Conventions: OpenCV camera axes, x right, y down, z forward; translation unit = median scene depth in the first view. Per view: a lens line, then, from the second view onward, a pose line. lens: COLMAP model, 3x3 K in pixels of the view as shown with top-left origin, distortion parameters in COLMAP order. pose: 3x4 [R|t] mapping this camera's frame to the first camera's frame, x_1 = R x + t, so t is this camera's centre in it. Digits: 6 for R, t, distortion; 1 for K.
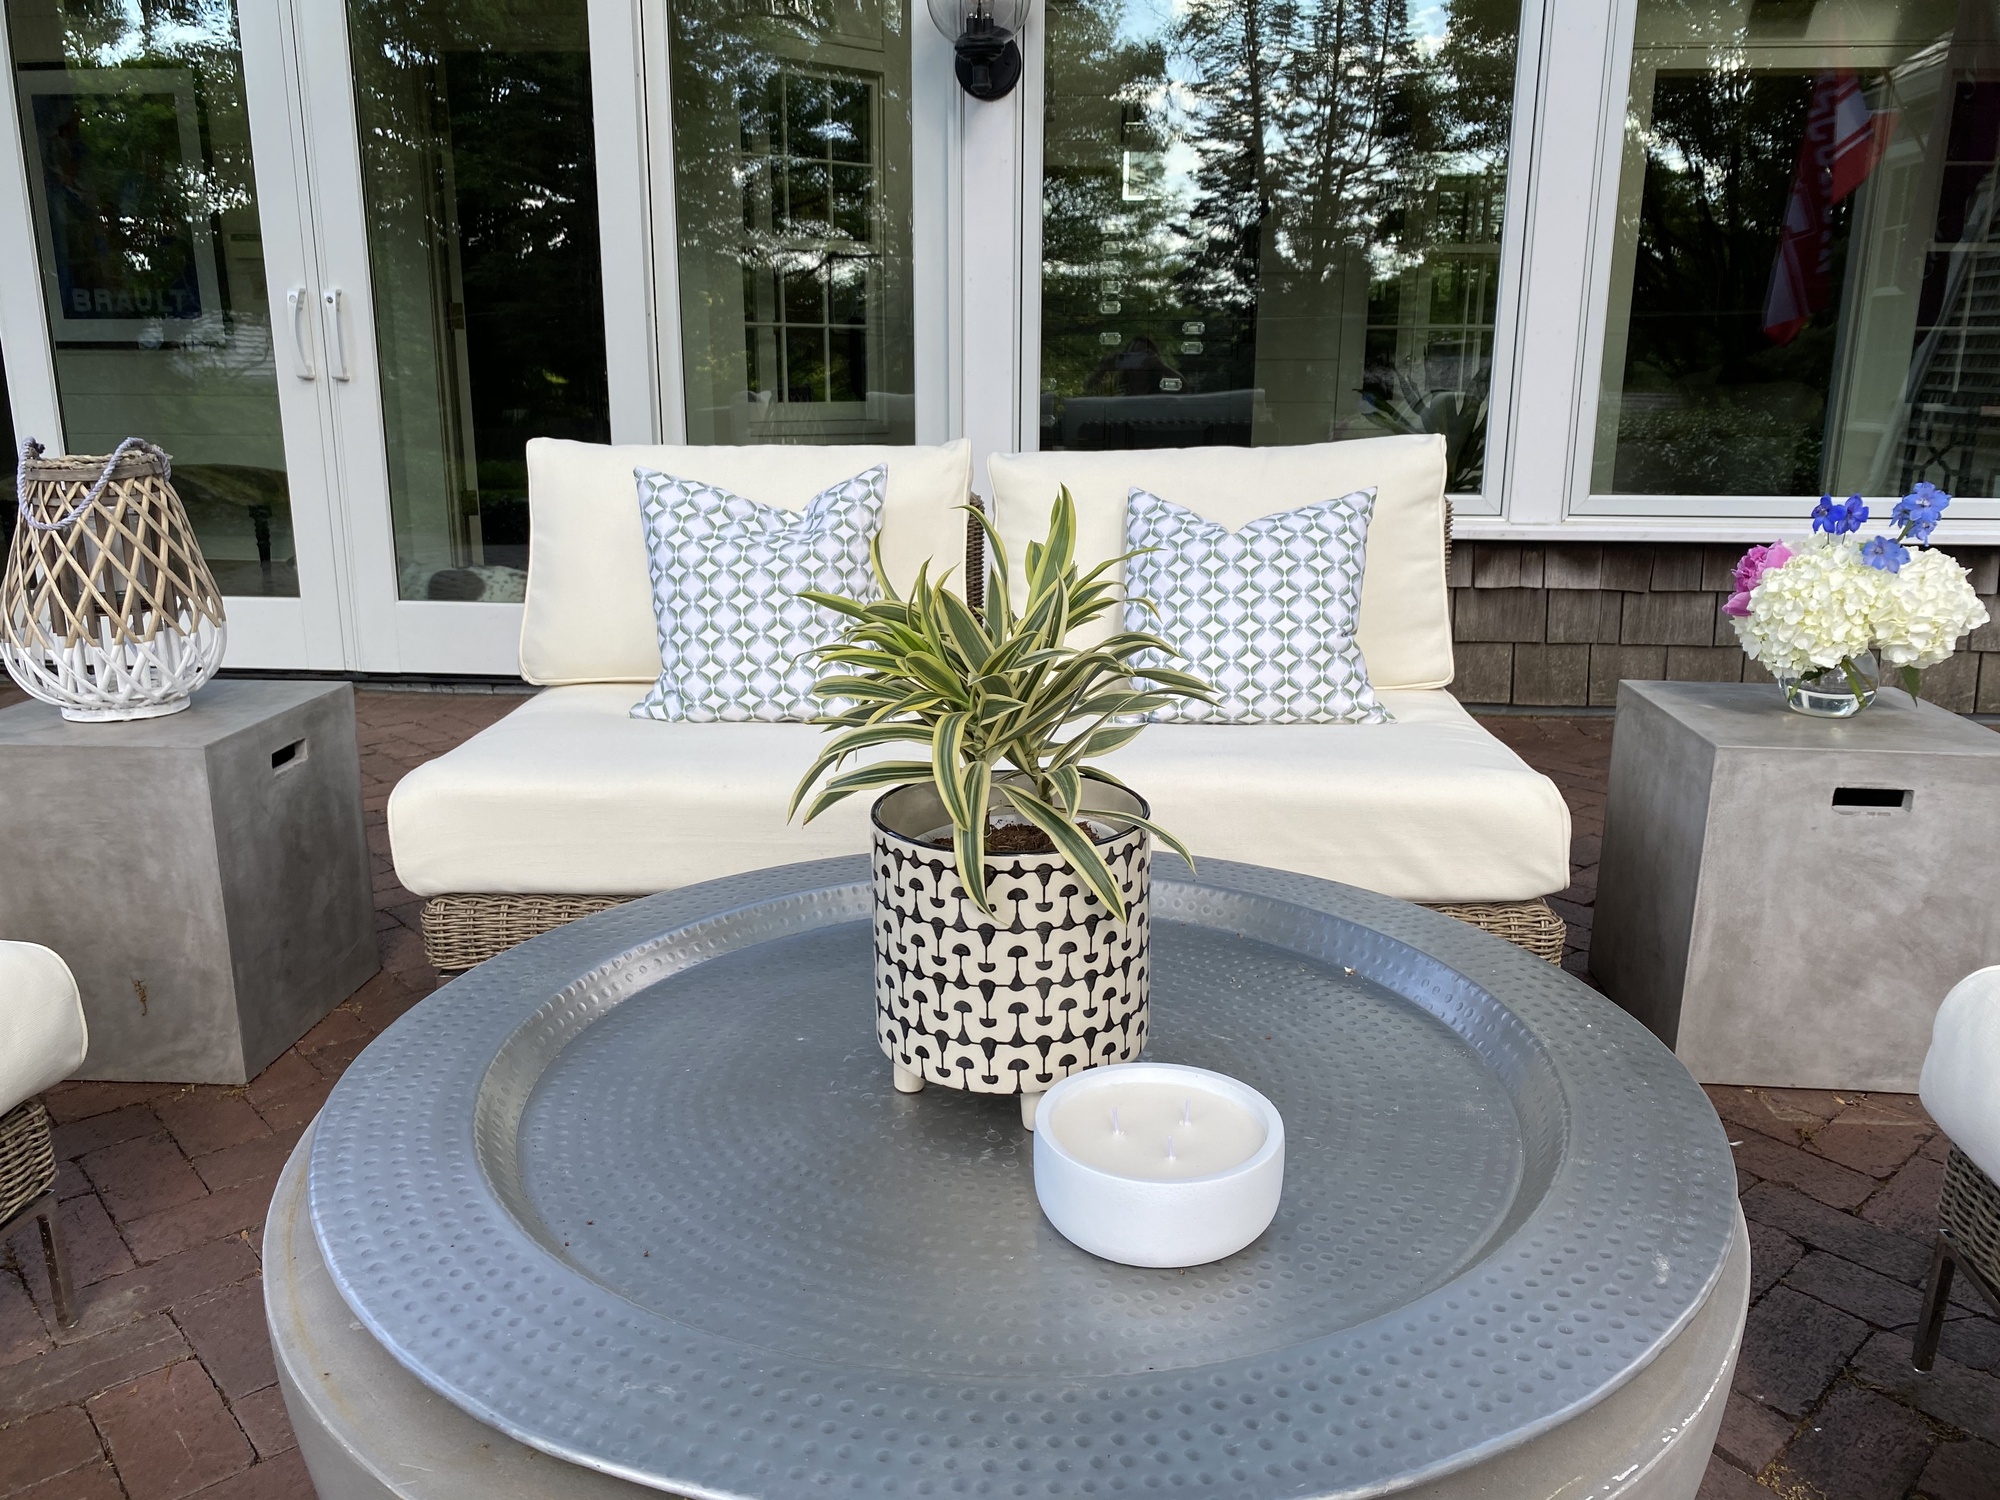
lens RADIAL K [[1537.6, 0, 1005.1], [0, 1537.6, 748.5], [0, 0, 1]] dist [0.038703, -0.043440]
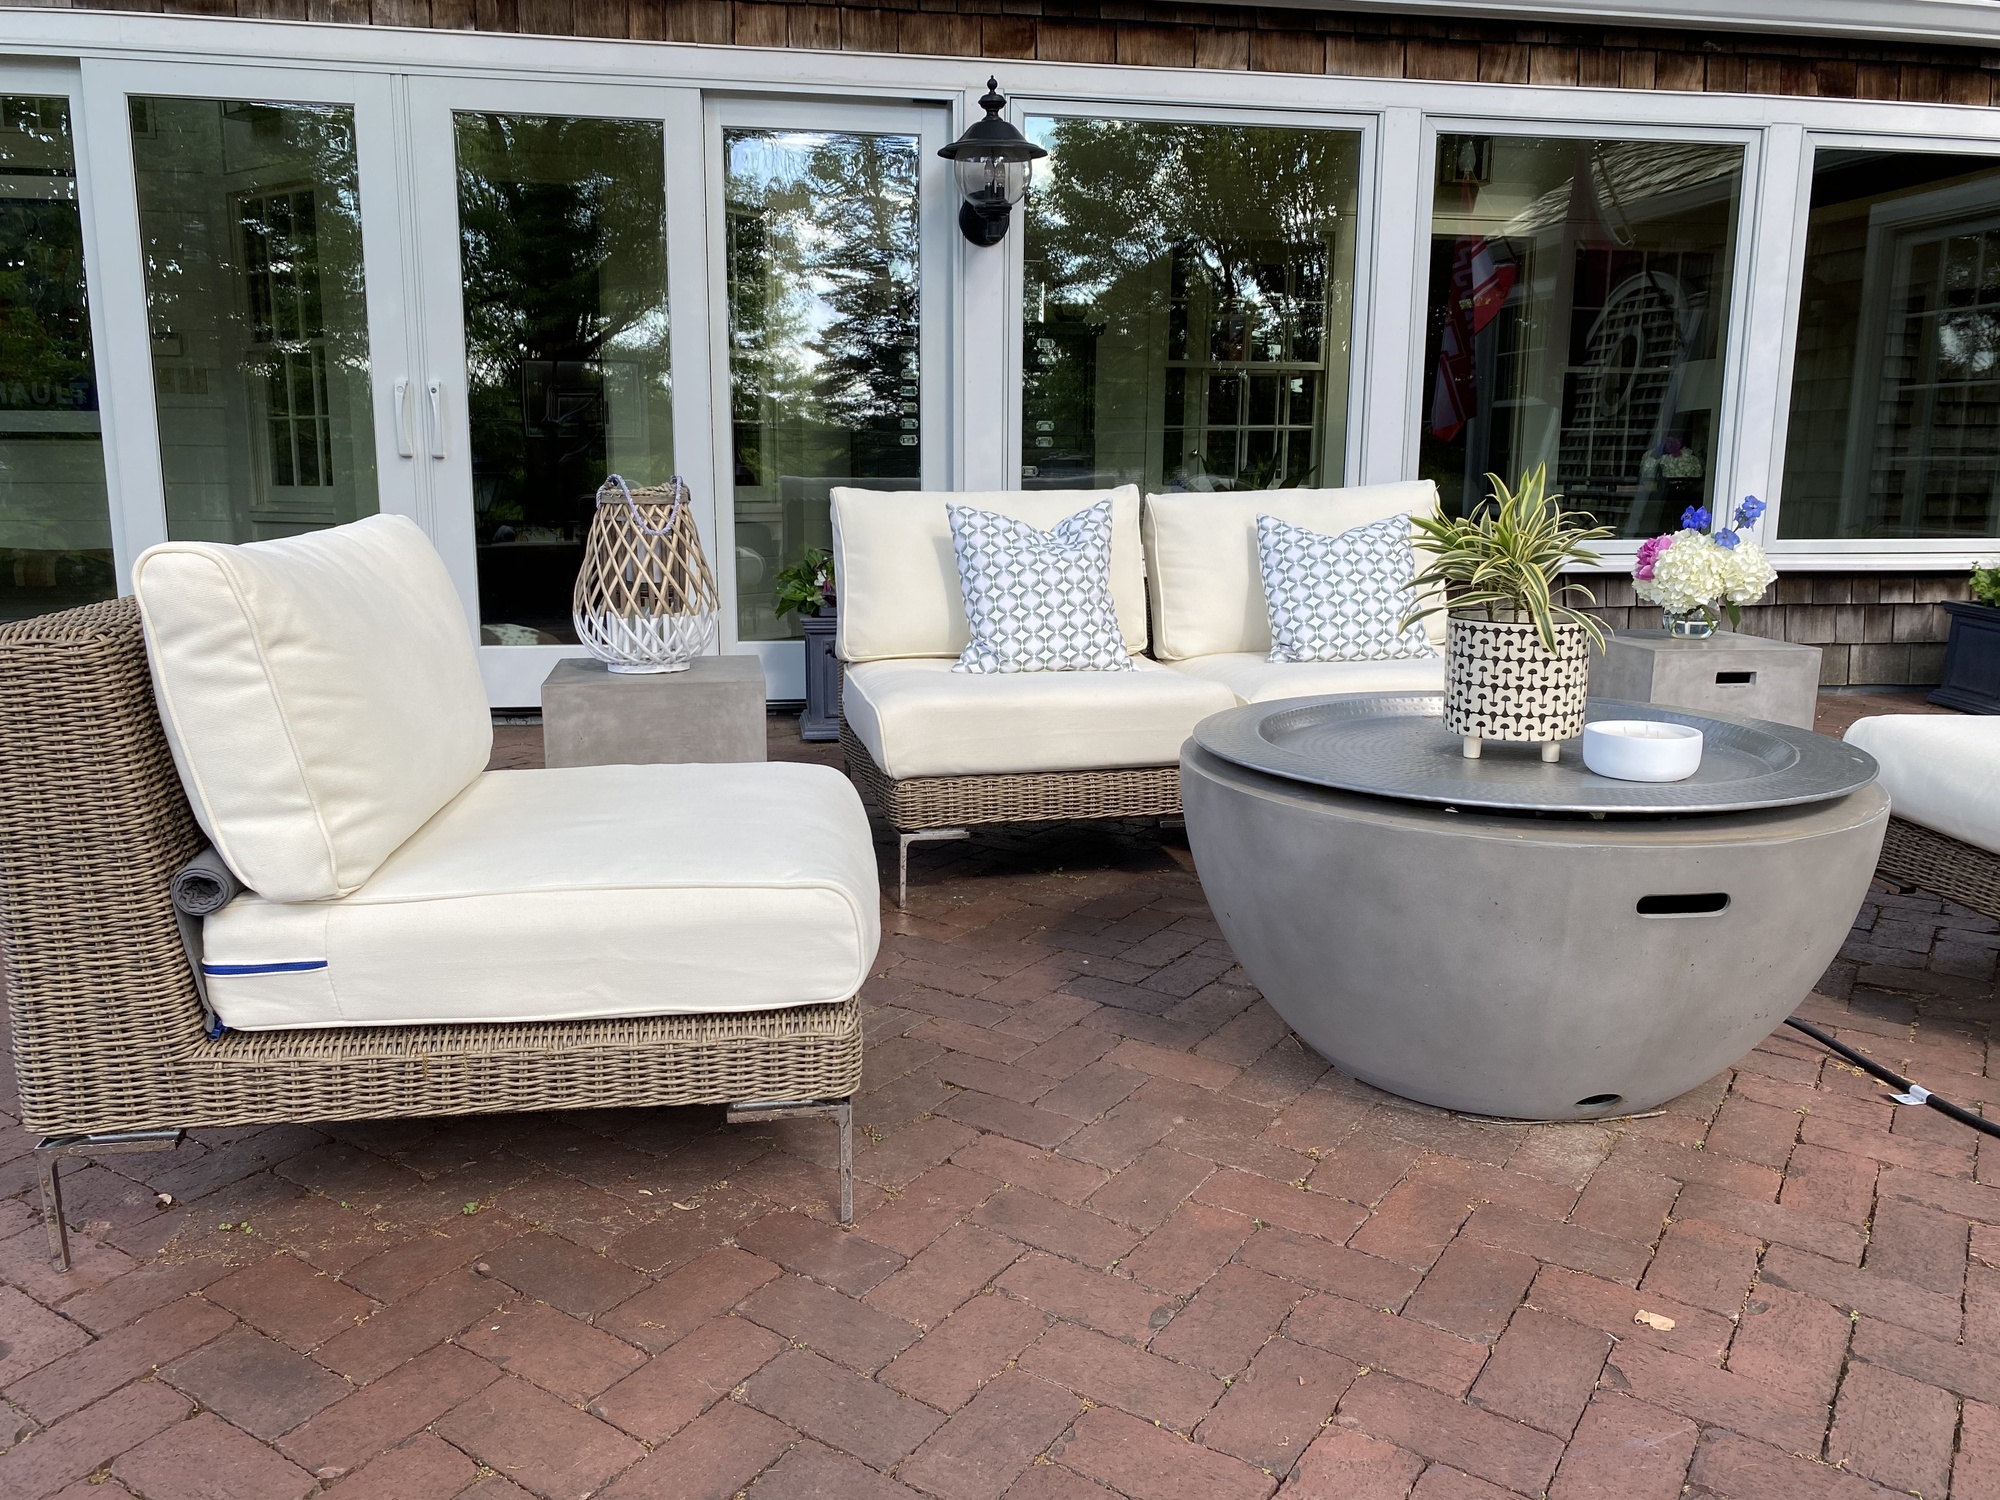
lens RADIAL K [[1537.6, 0, 997.7], [0, 1537.6, 757.6], [0, 0, 1]] dist [0.038703, -0.043440]
pose [[0.969786, -0.045793, 0.239622, -0.624364], [0.060643, 0.996645, -0.054967, 0.158012], [-0.236300, 0.067838, 0.969309, -0.447373]]
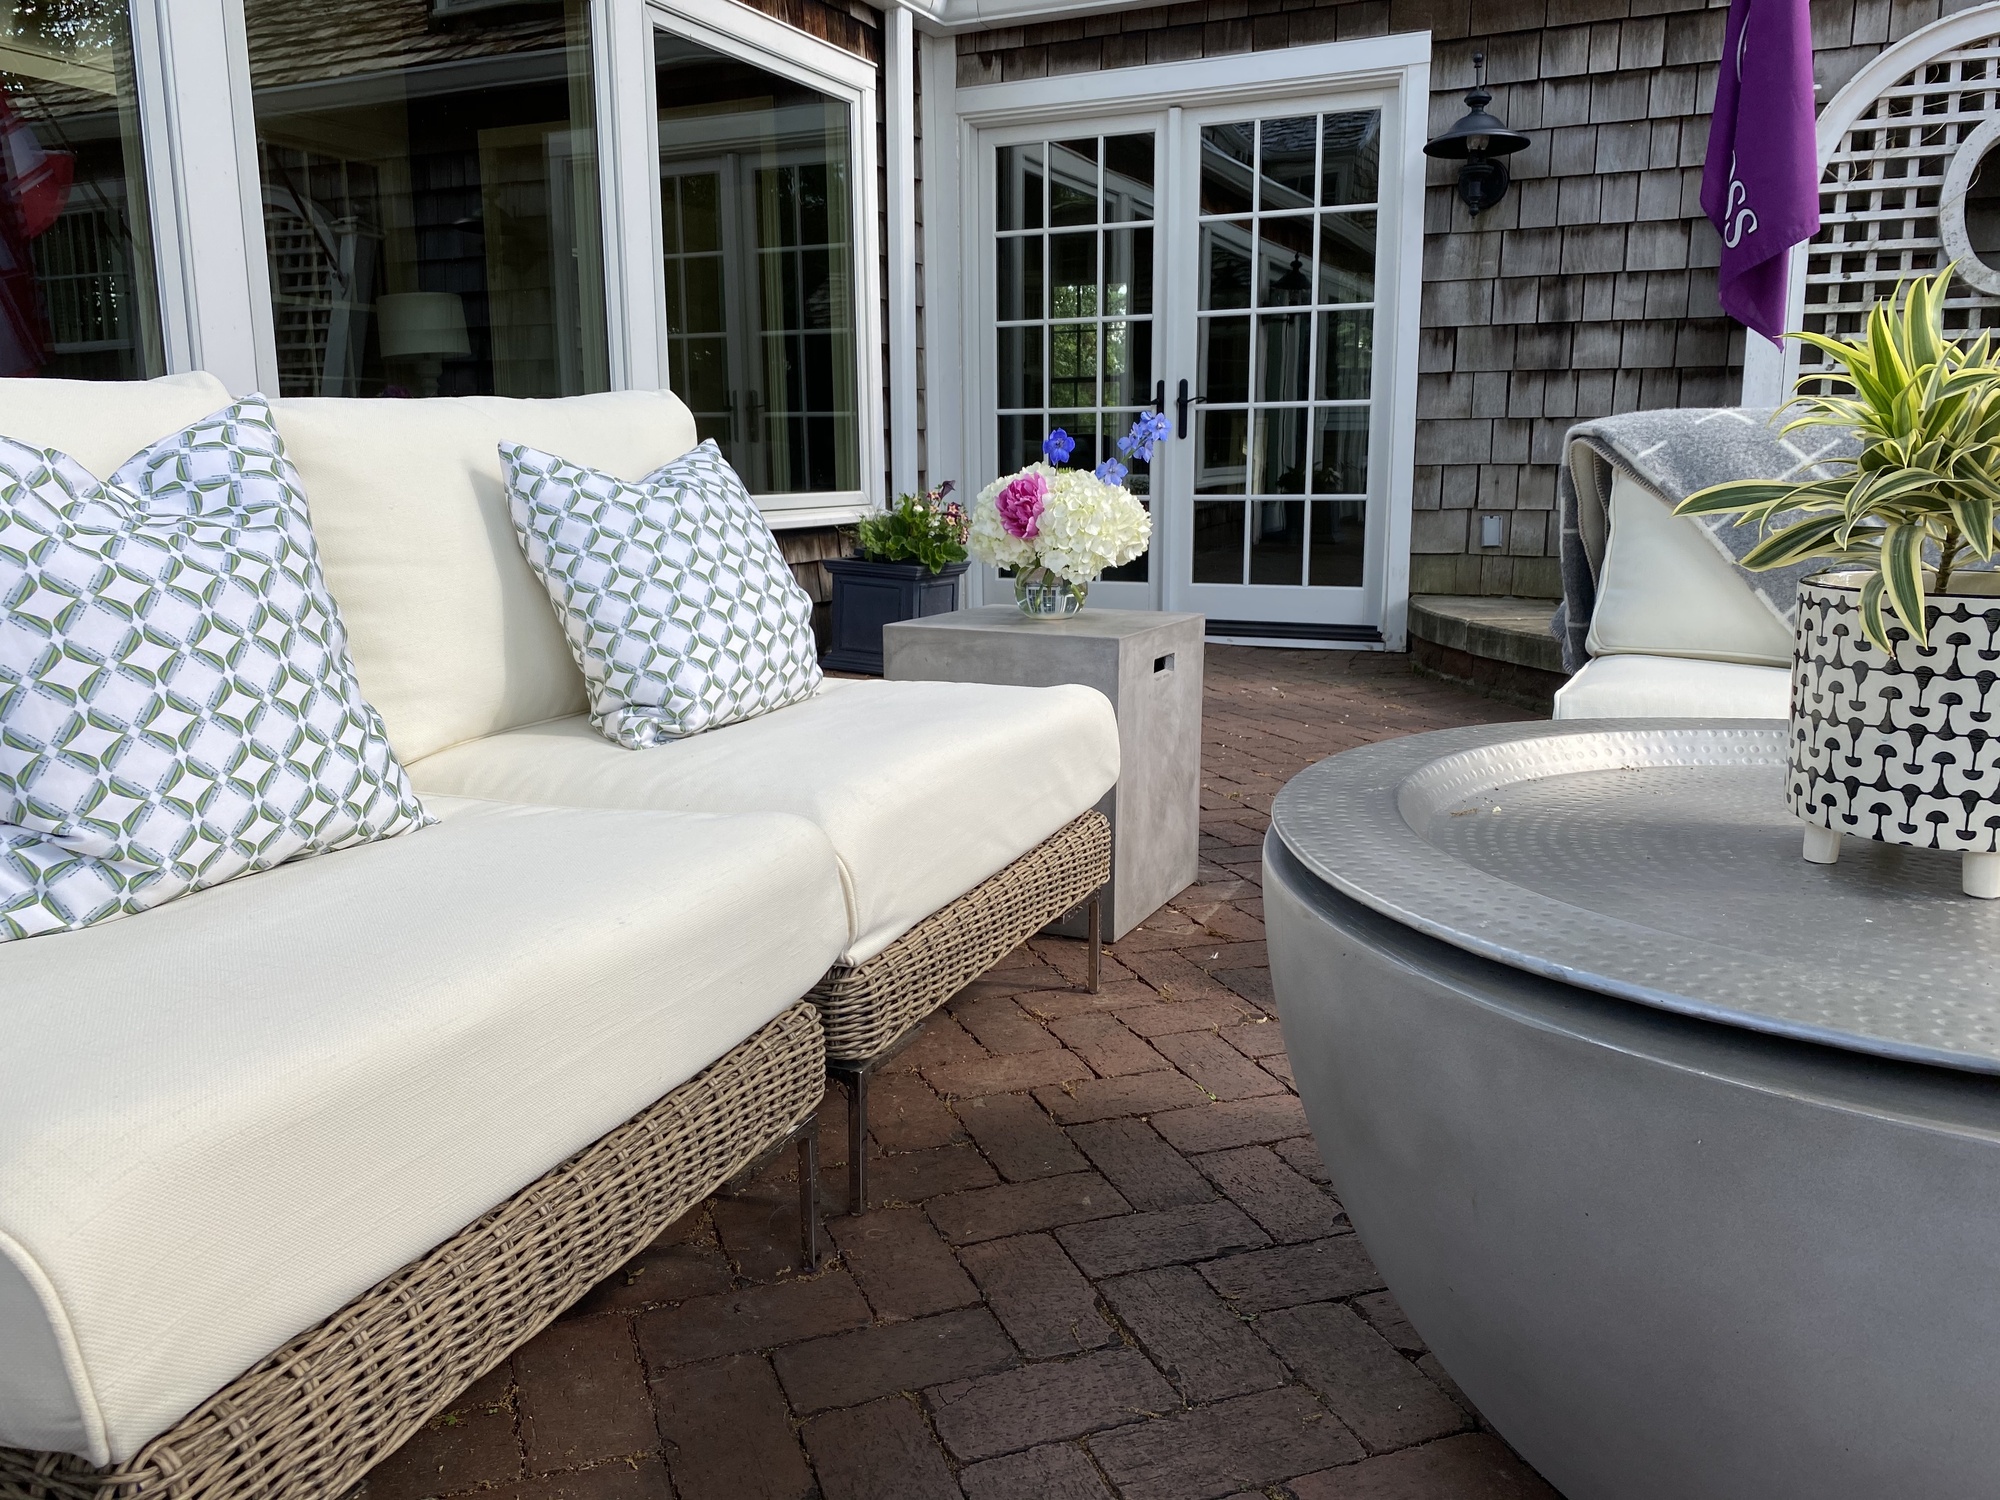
lens RADIAL K [[1537.6, 0, 1011.0], [0, 1537.6, 737.0], [0, 0, 1]] dist [0.038703, -0.043440]
pose [[0.351260, -0.177541, 0.919291, -0.603566], [0.238312, 0.966473, 0.095594, -0.056842], [-0.905441, 0.185499, 0.381793, 0.624190]]
